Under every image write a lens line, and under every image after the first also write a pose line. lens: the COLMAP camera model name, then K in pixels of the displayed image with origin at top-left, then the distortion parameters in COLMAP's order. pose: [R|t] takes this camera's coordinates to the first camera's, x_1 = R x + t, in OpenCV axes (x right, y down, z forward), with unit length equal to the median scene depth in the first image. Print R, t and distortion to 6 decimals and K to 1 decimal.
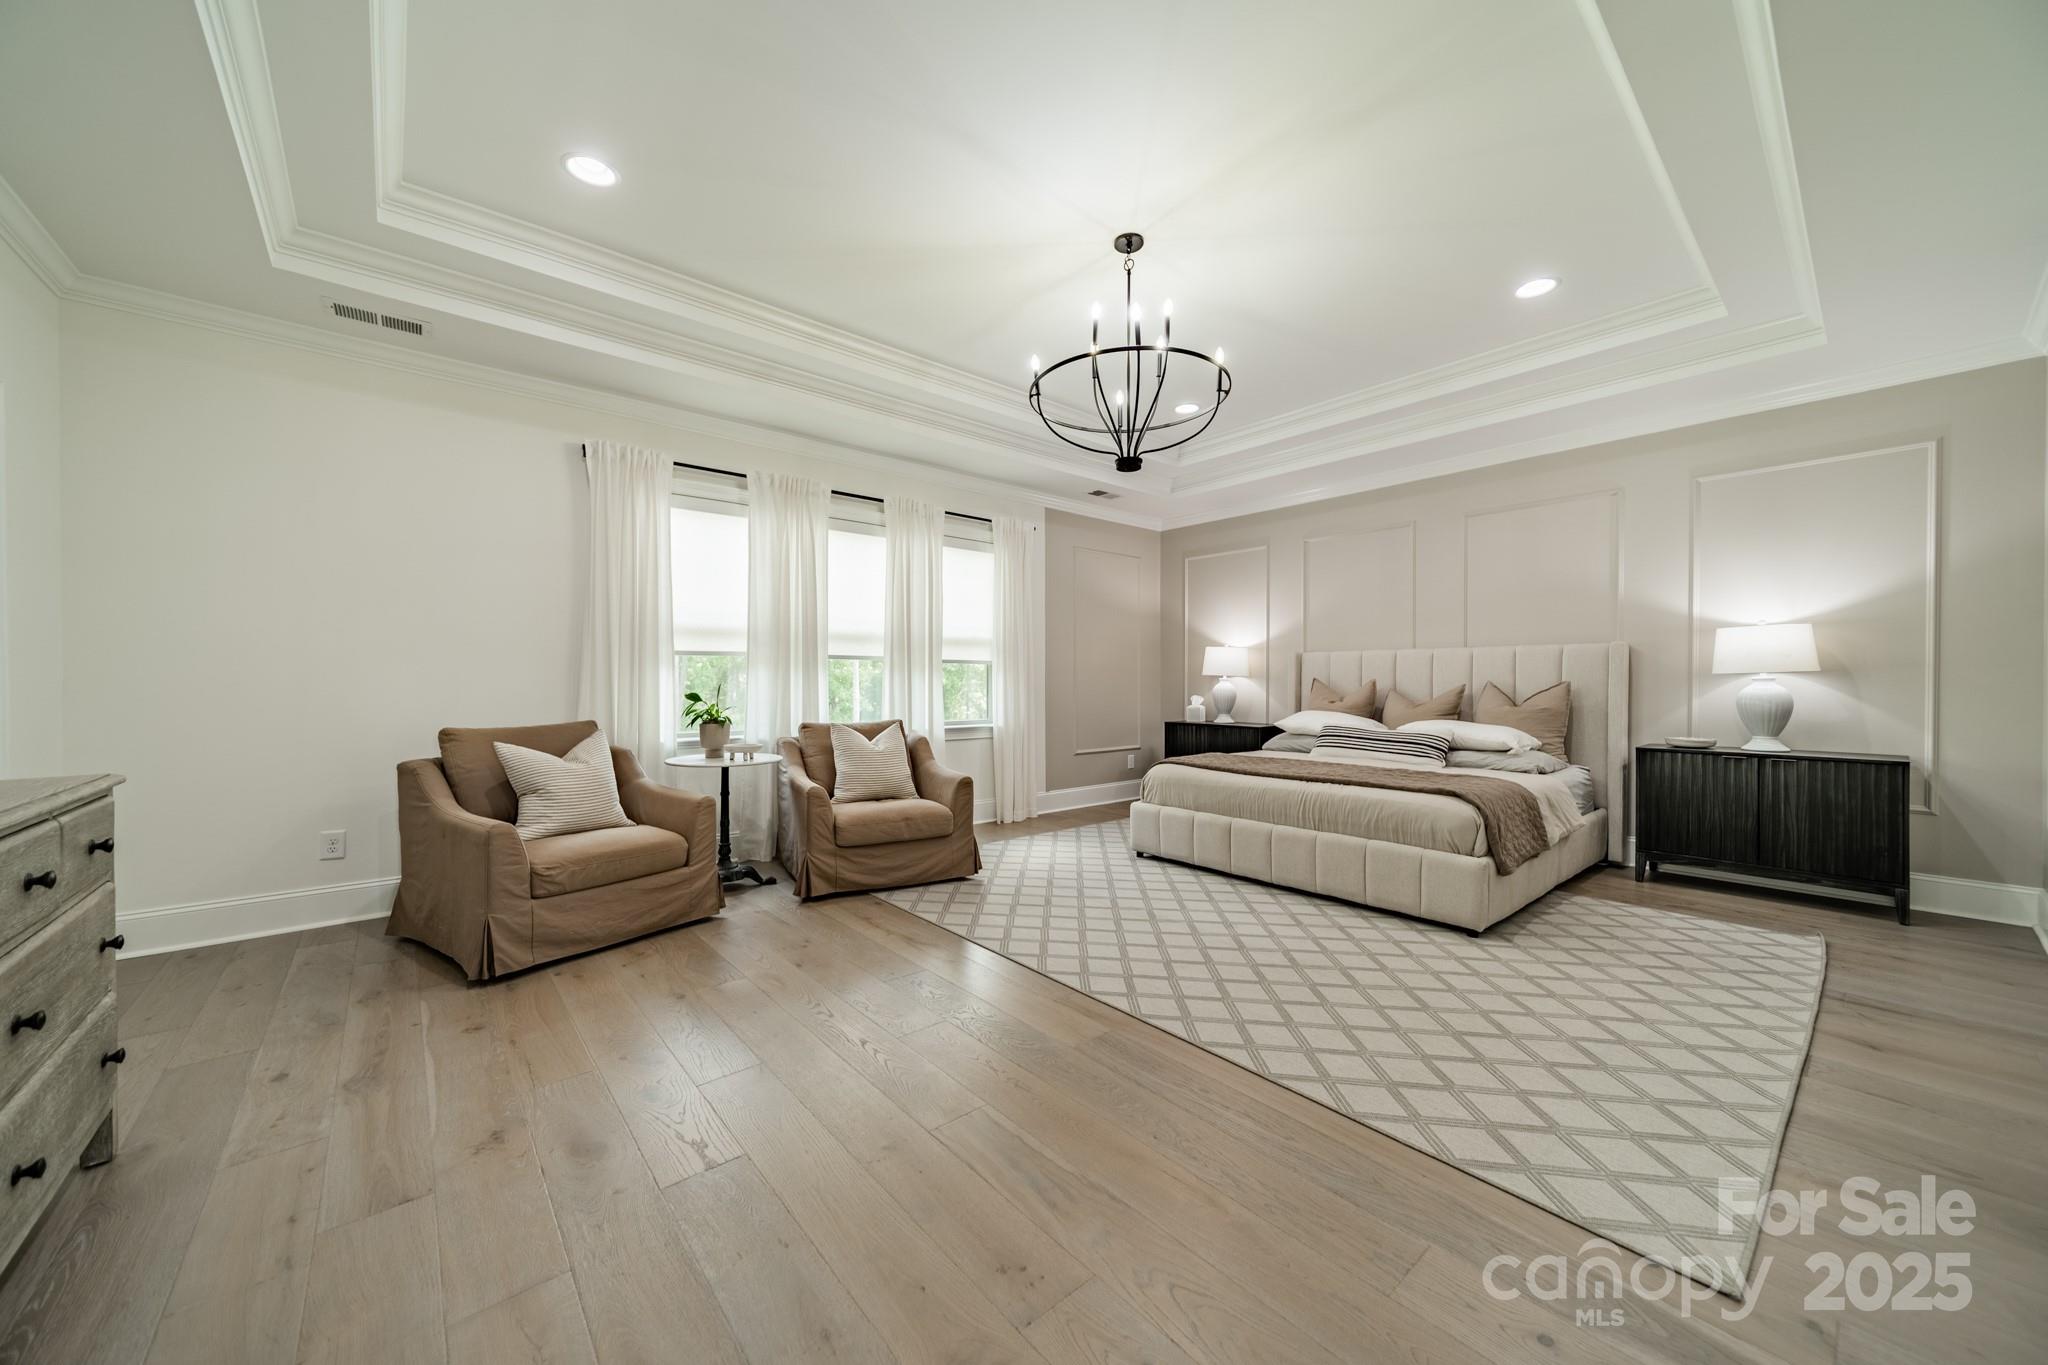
lens RADIAL K [[731.2, 0, 1030.9], [0, 731.2, 685.4], [0, 0, 1]] dist [0.010588, 0.000210]
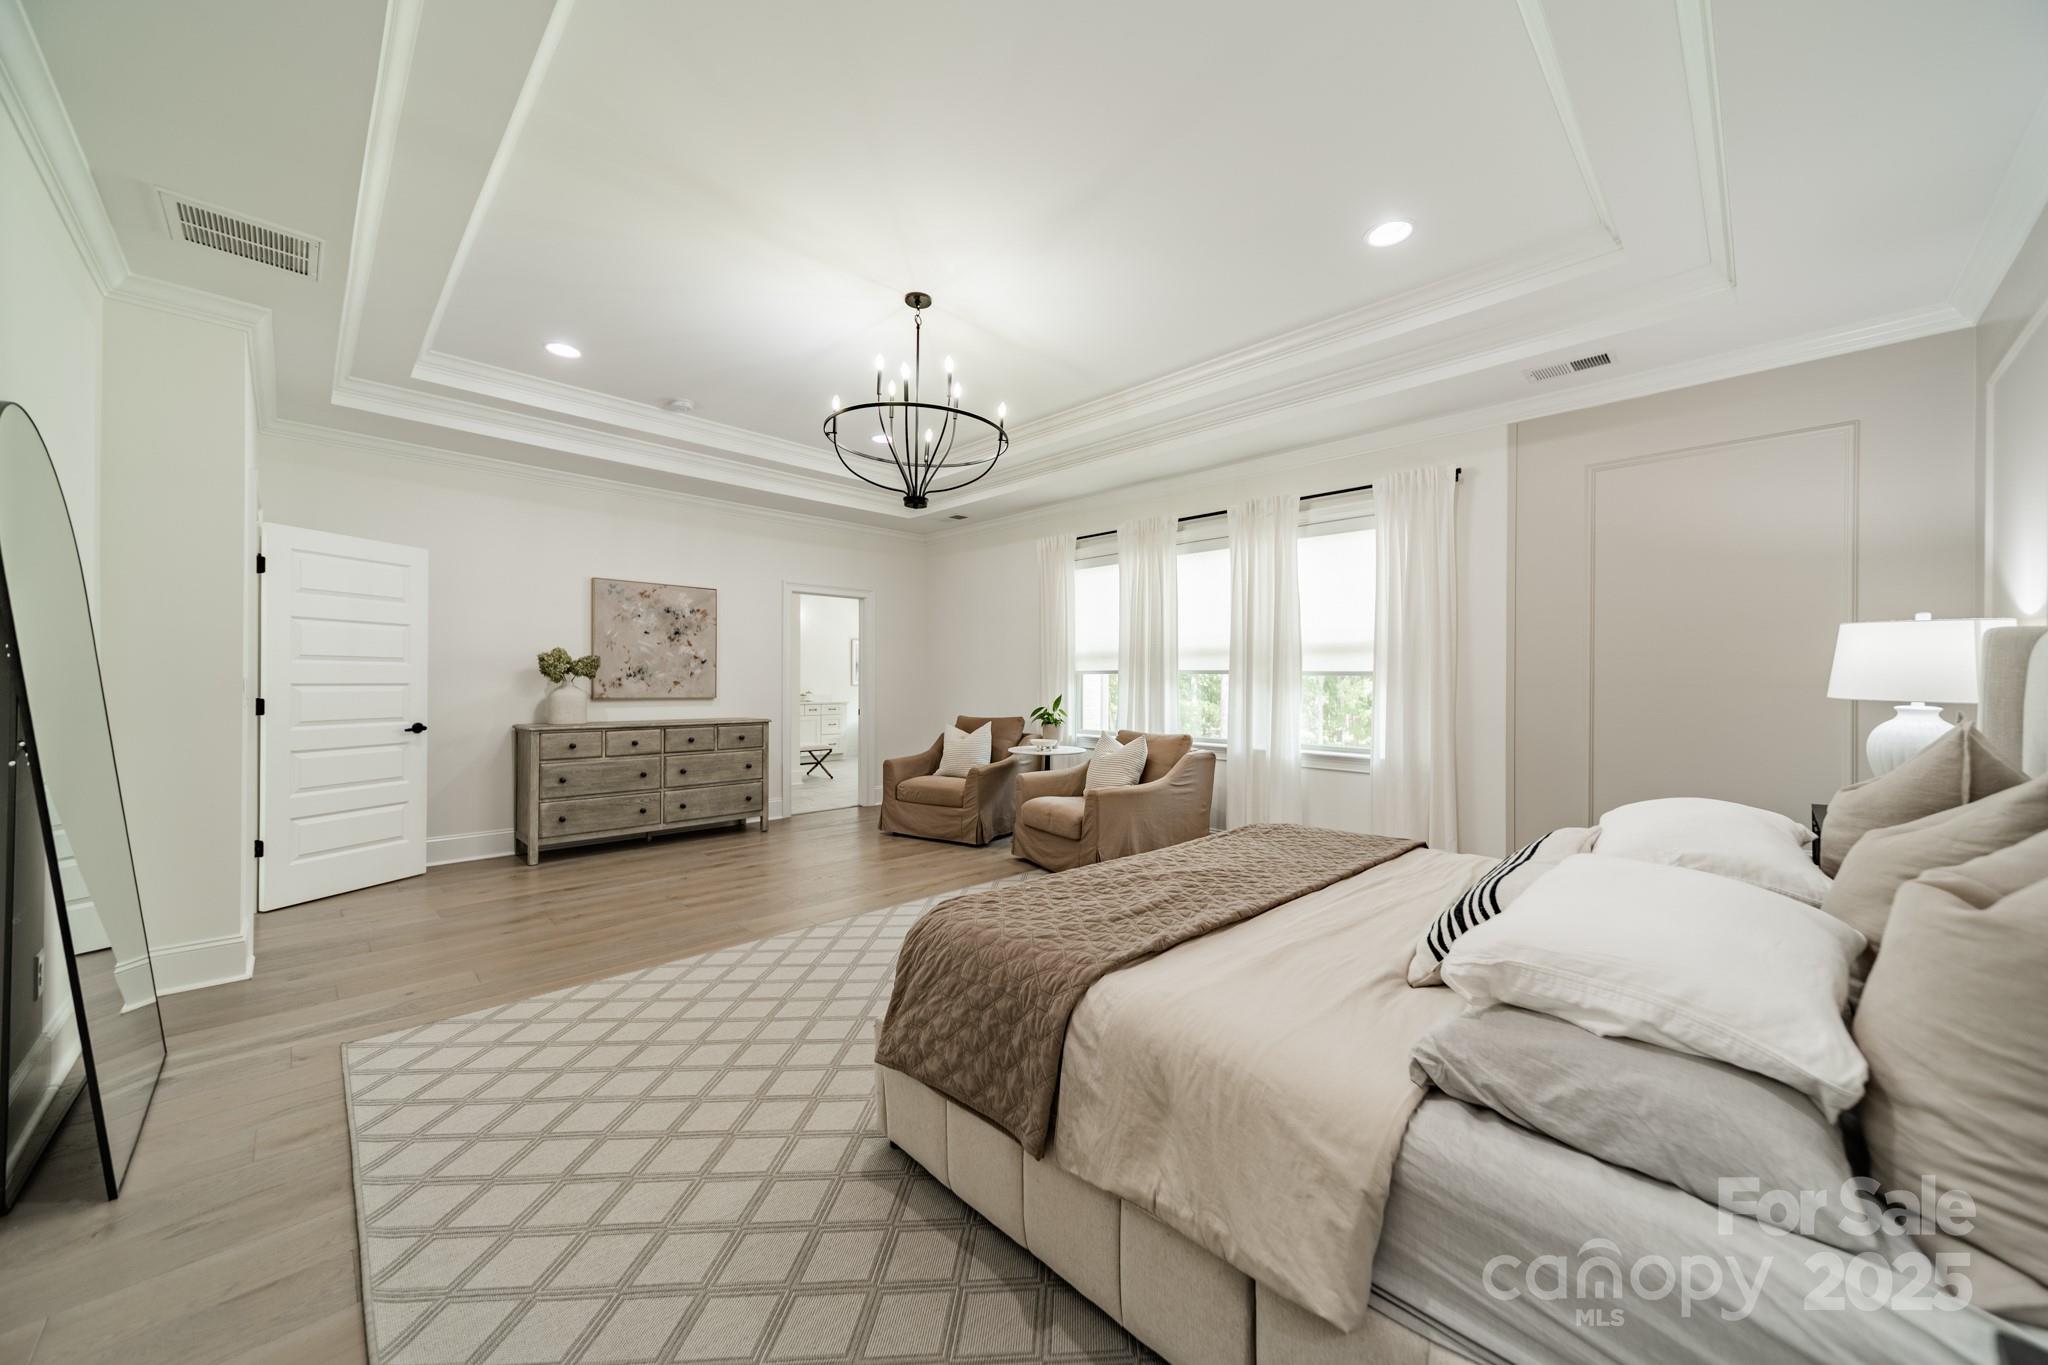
lens RADIAL K [[731.2, 0, 1017.2], [0, 731.2, 681.5], [0, 0, 1]] dist [0.010588, 0.000210]
pose [[0.066948, -0.002113, -0.997754, 0.959047], [-0.013875, 0.999899, -0.003048, -0.024443], [0.997660, 0.014048, 0.066912, 0.840919]]
